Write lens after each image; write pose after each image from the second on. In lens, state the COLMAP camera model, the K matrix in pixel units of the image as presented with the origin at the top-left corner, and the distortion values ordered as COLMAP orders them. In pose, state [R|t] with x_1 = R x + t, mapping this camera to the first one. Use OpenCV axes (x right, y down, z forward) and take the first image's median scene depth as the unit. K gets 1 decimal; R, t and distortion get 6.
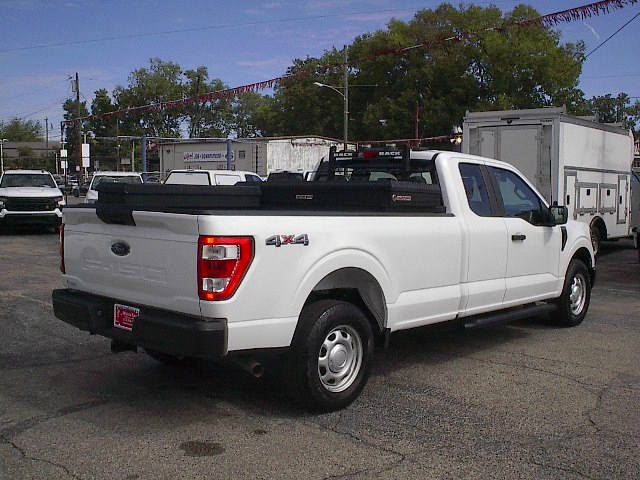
lens RADIAL K [[718.7, 0, 320.0], [0, 718.7, 240.0], [0, 0, 1]] dist [-0.160011, 0.150350]
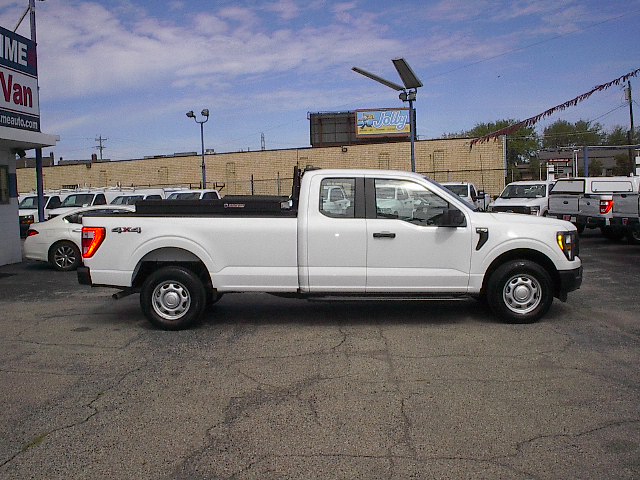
lens RADIAL K [[718.7, 0, 320.0], [0, 718.7, 240.0], [0, 0, 1]] dist [-0.160011, 0.150350]
pose [[0.651281, 0.022210, -0.758512, 1.676558], [-0.029710, 0.999551, 0.003758, 0.004538], [0.758255, 0.020088, 0.651648, 0.162228]]
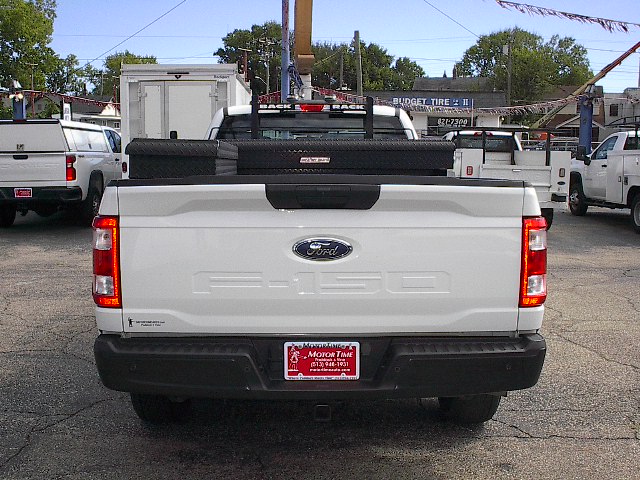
lens RADIAL K [[718.7, 0, 320.0], [0, 718.7, 240.0], [0, 0, 1]] dist [-0.160011, 0.150350]
pose [[0.716215, -0.090535, 0.691982, -0.548271], [0.053072, 0.995744, 0.075347, -0.032458], [-0.695859, -0.017239, 0.717972, 0.442393]]
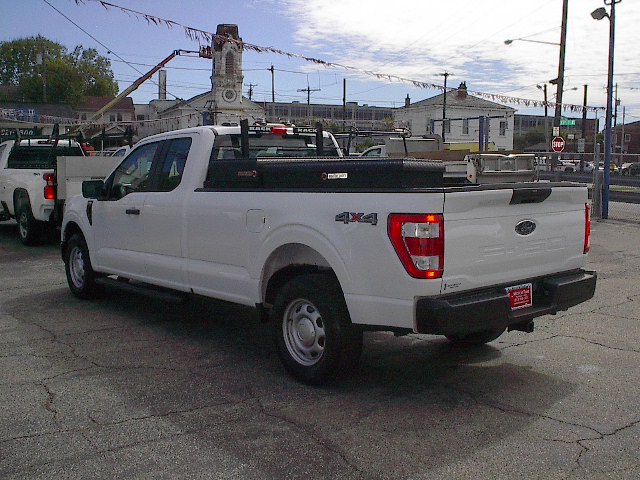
lens RADIAL K [[718.7, 0, 320.0], [0, 718.7, 240.0], [0, 0, 1]] dist [-0.160011, 0.150350]
pose [[0.124185, -0.117439, 0.985285, -1.012872], [0.076926, 0.991122, 0.108439, -0.078460], [-0.989273, 0.062328, 0.132117, 0.902584]]
